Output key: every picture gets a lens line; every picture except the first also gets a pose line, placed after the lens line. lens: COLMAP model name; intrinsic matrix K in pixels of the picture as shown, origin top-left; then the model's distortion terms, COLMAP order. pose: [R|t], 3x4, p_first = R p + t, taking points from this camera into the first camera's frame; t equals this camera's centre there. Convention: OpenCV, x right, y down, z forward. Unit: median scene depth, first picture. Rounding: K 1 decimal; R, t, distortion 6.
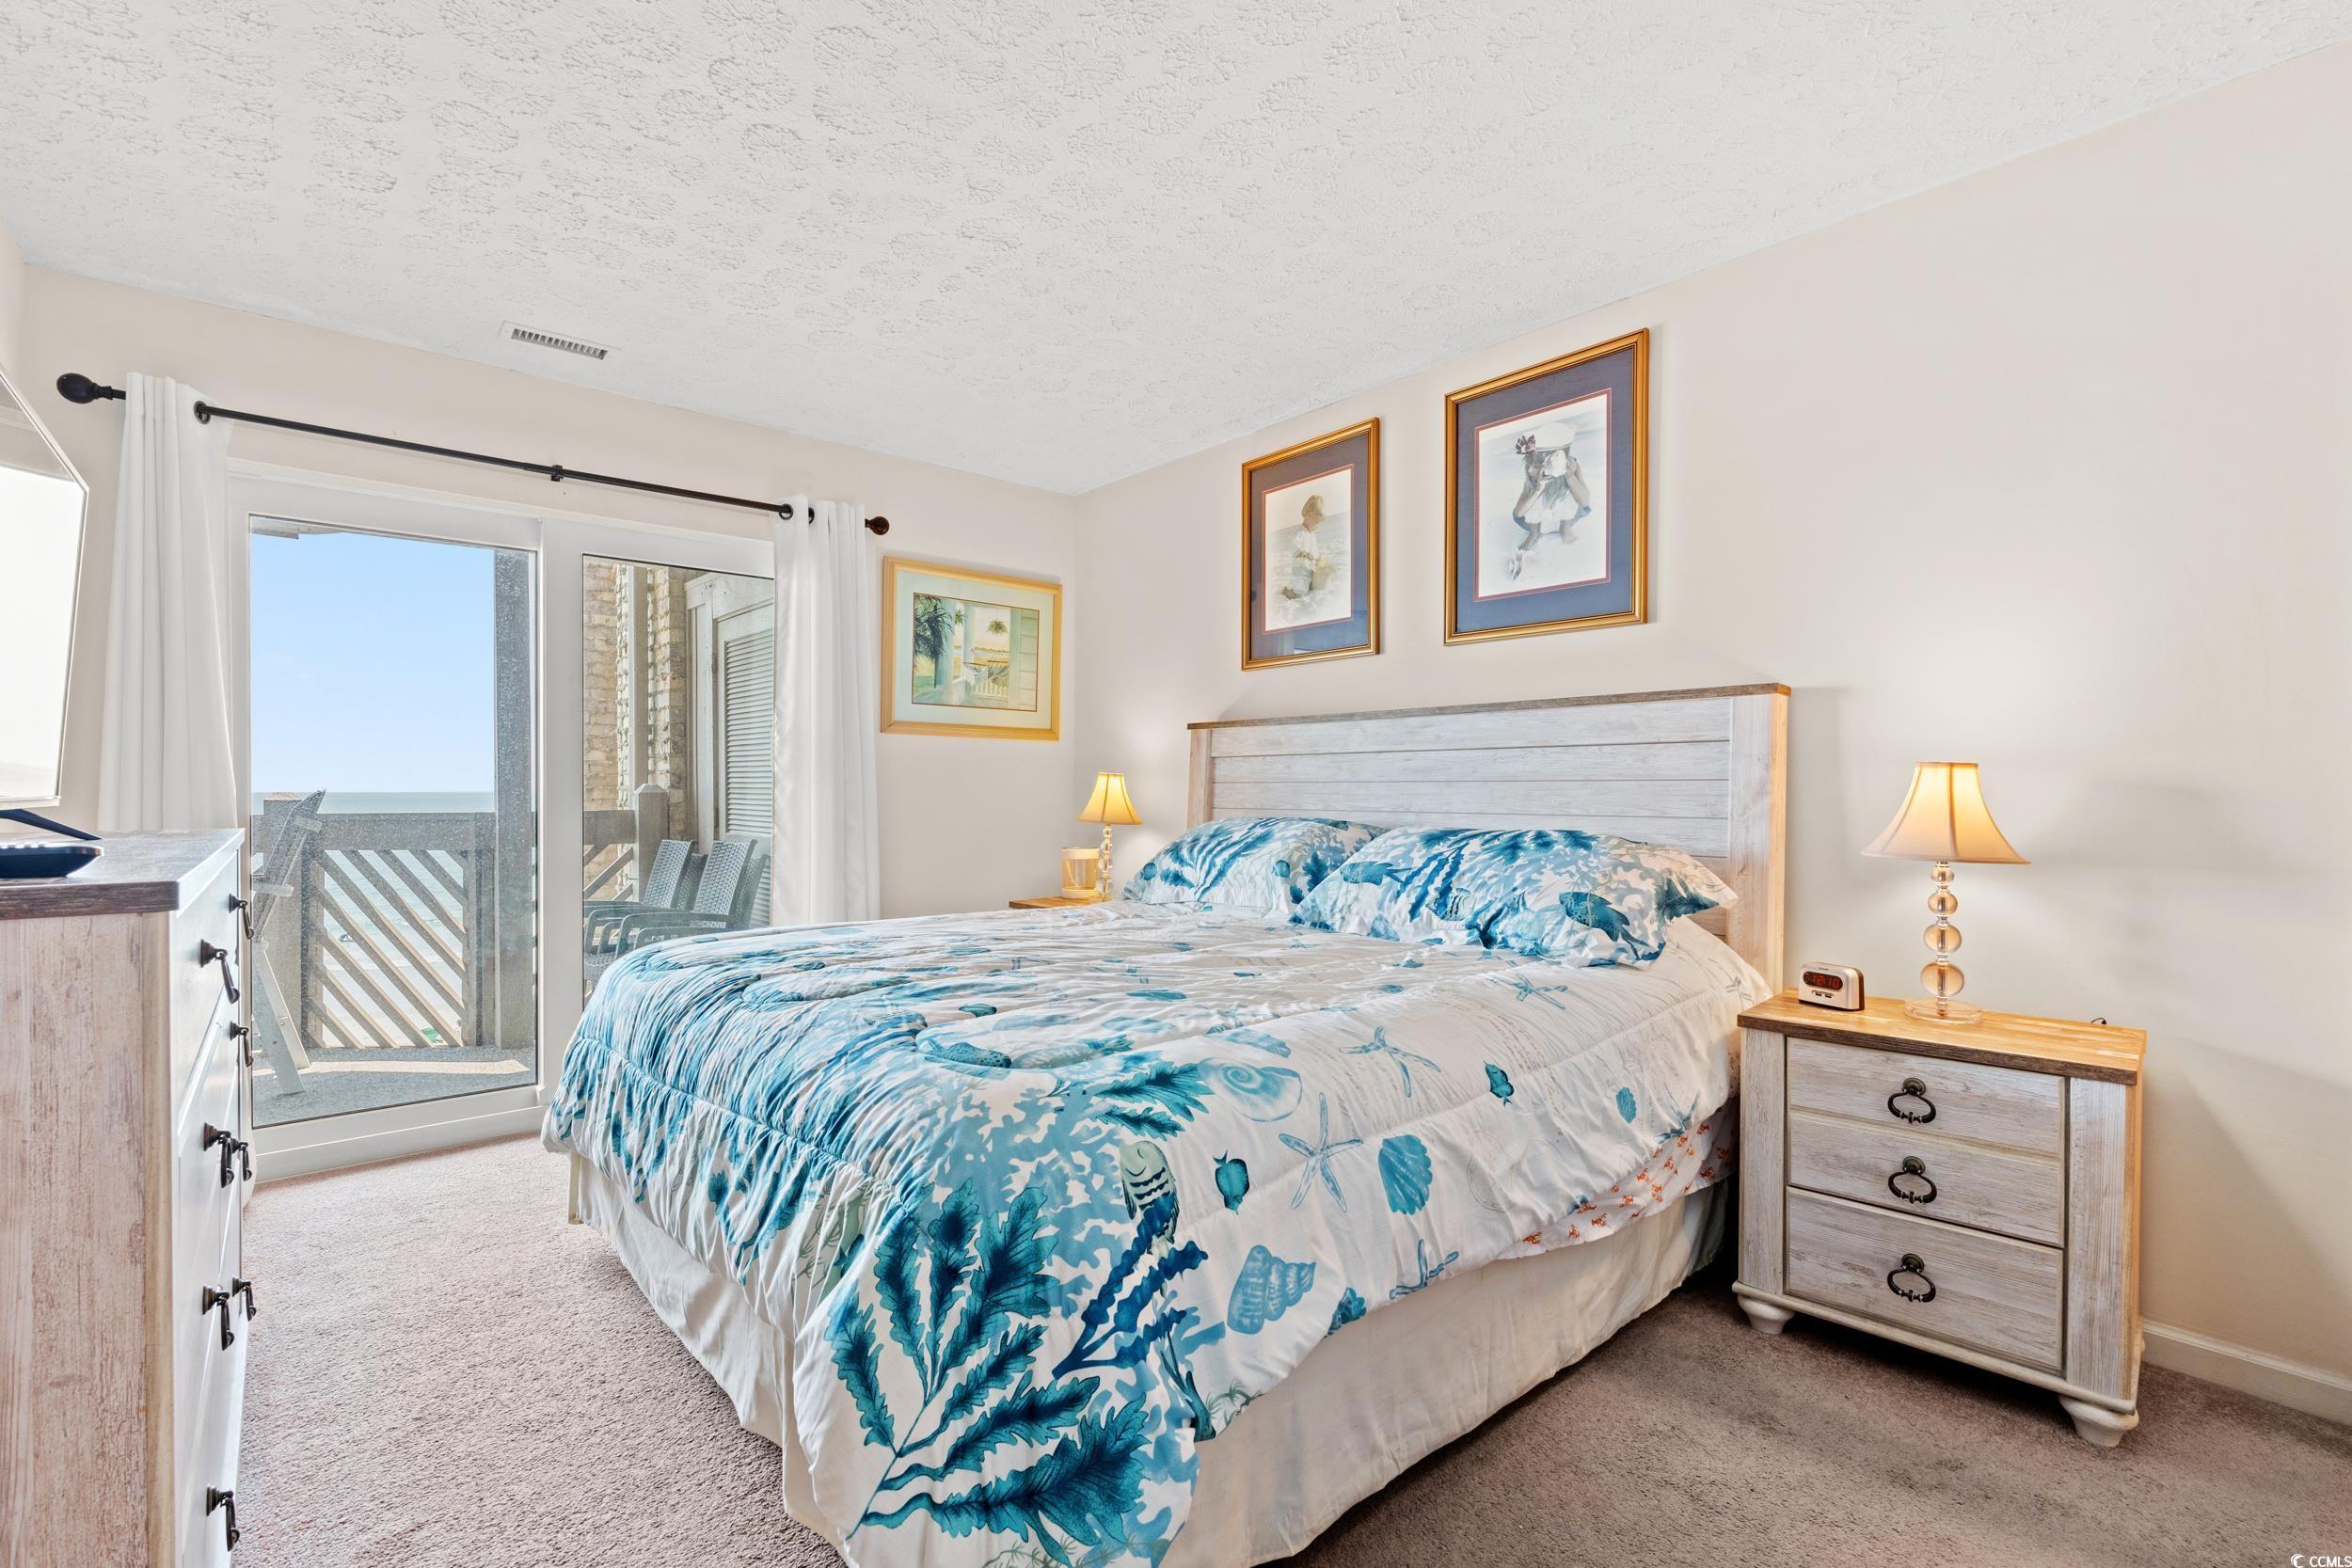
lens RADIAL K [[1032.2, 0, 1176.0], [0, 1032.2, 784.0], [0, 0, 1]] dist [-0.003618, -0.000562]
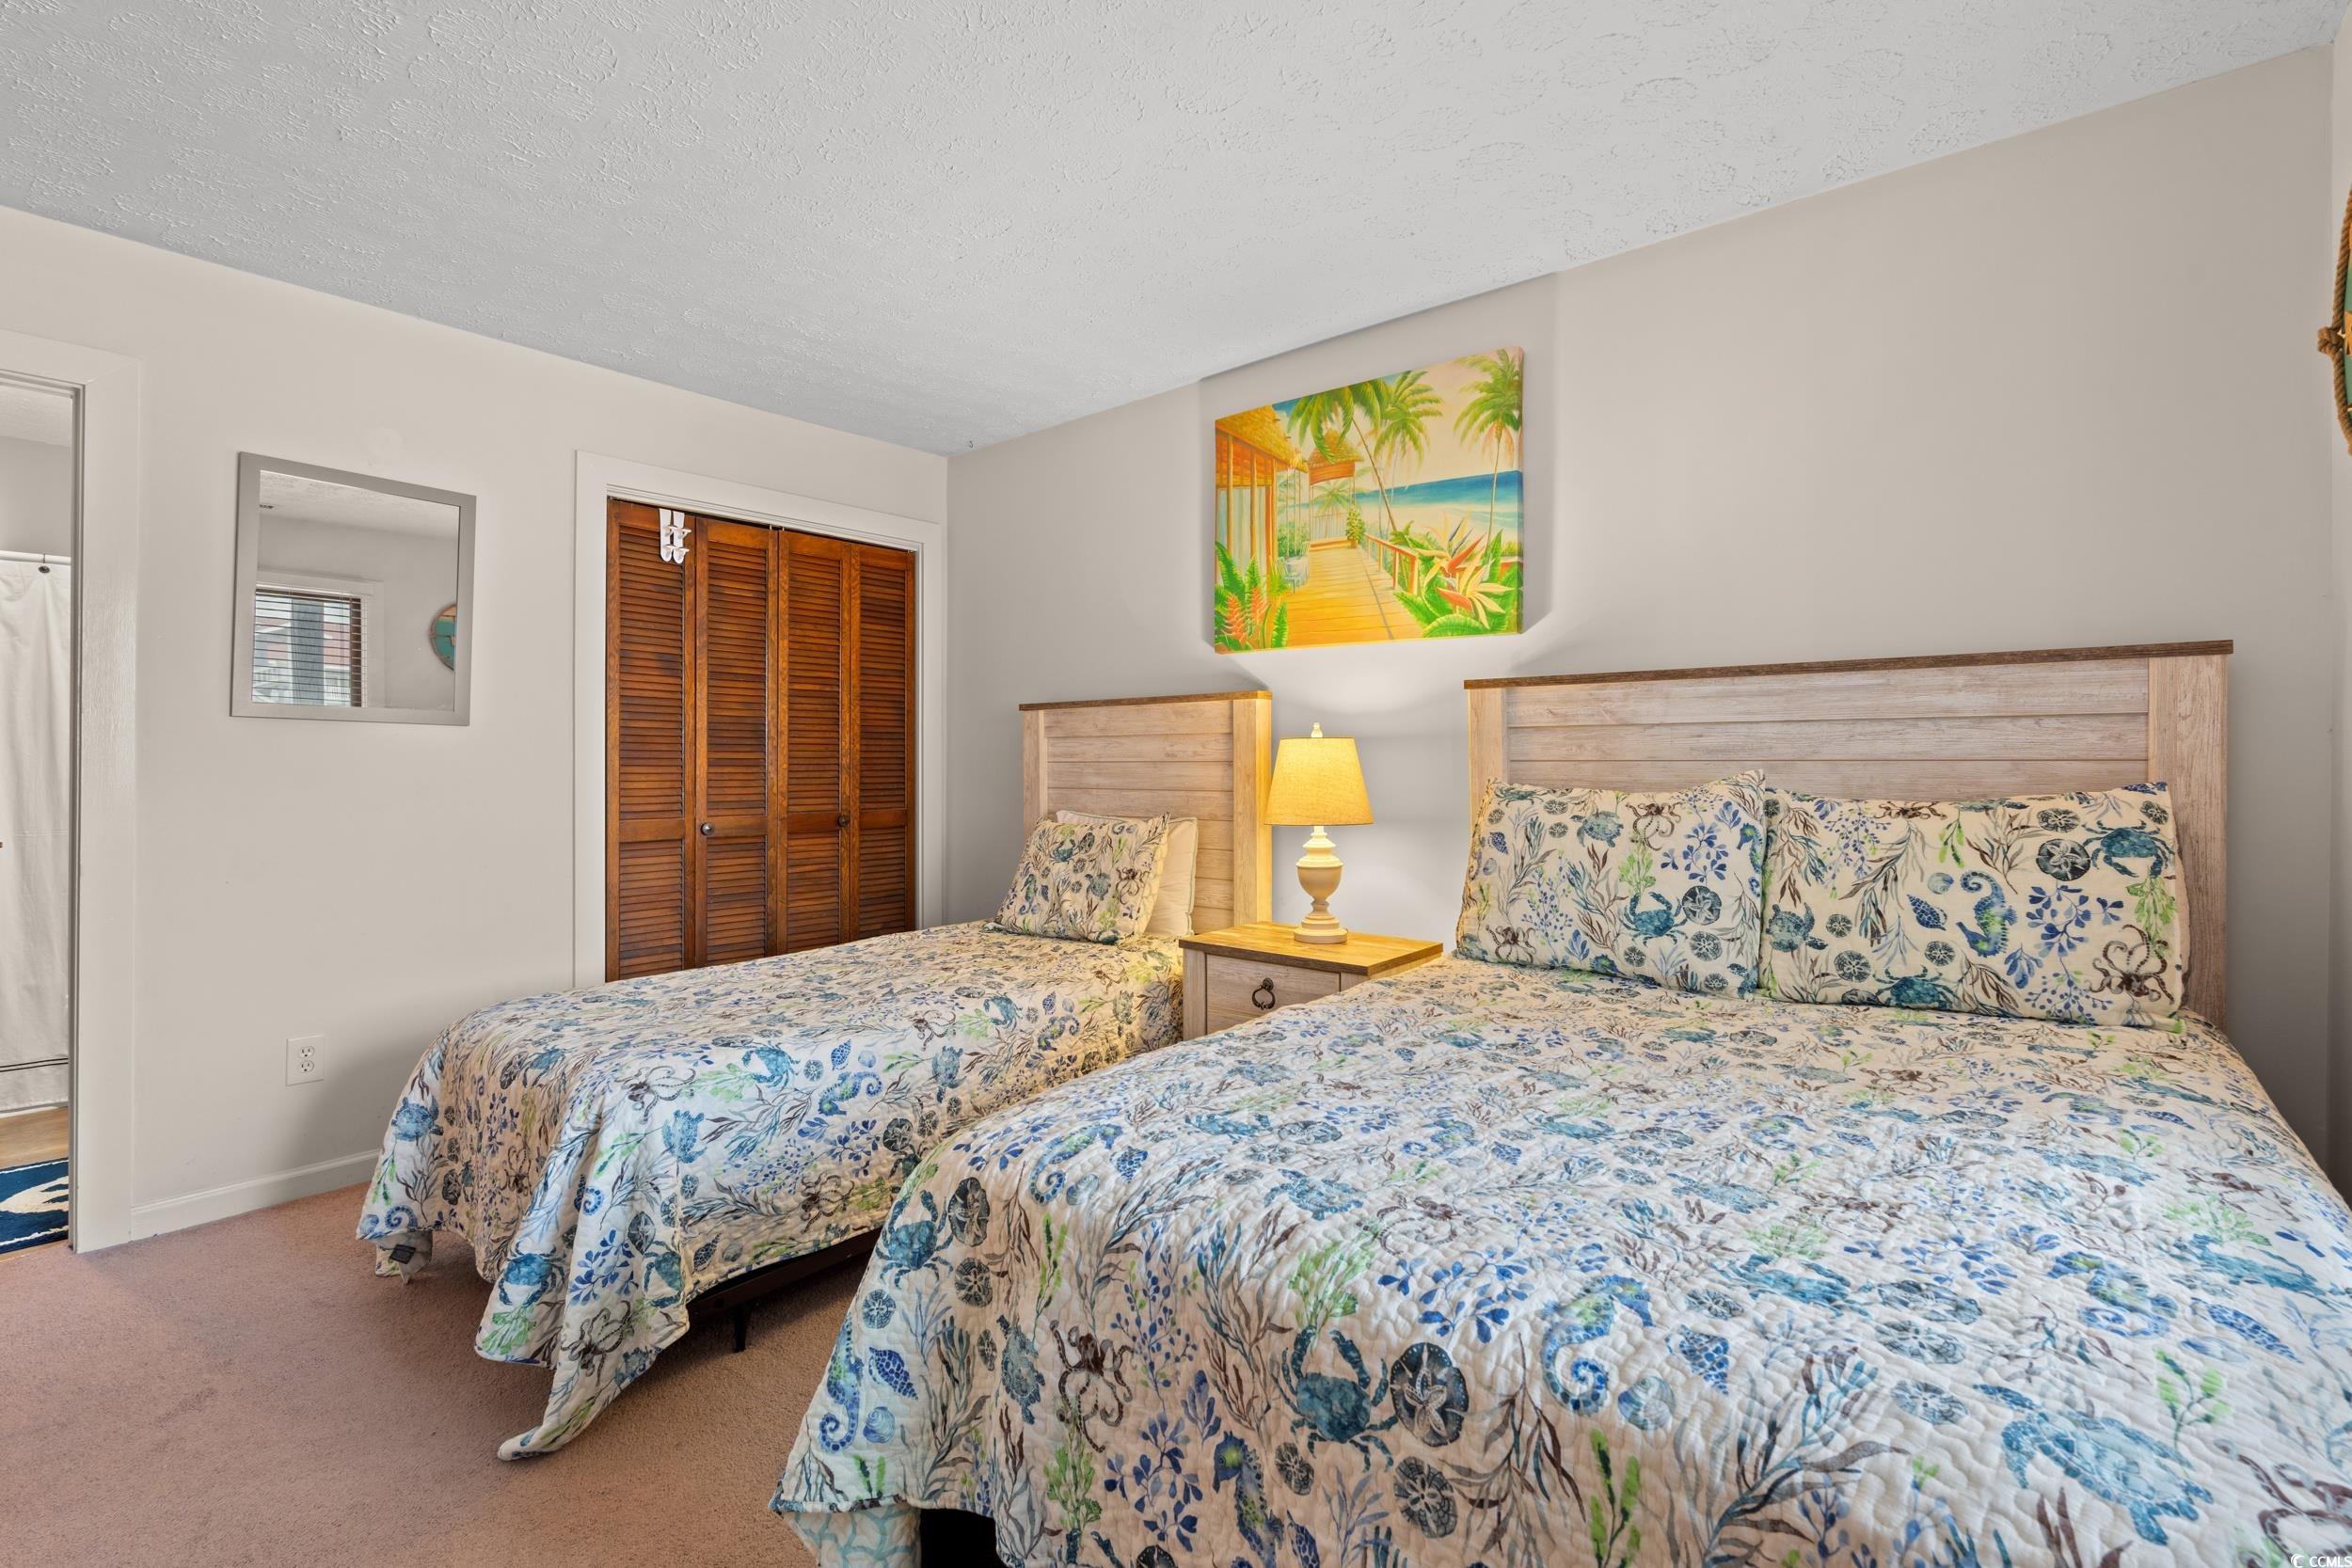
lens RADIAL K [[1032.2, 0, 1176.0], [0, 1032.2, 784.0], [0, 0, 1]] dist [-0.003618, -0.000562]
pose [[0.987097, 0.003040, 0.160094, -0.288020], [-0.005421, 0.999881, 0.014444, 0.003451], [-0.160031, -0.015125, 0.986996, 0.308921]]
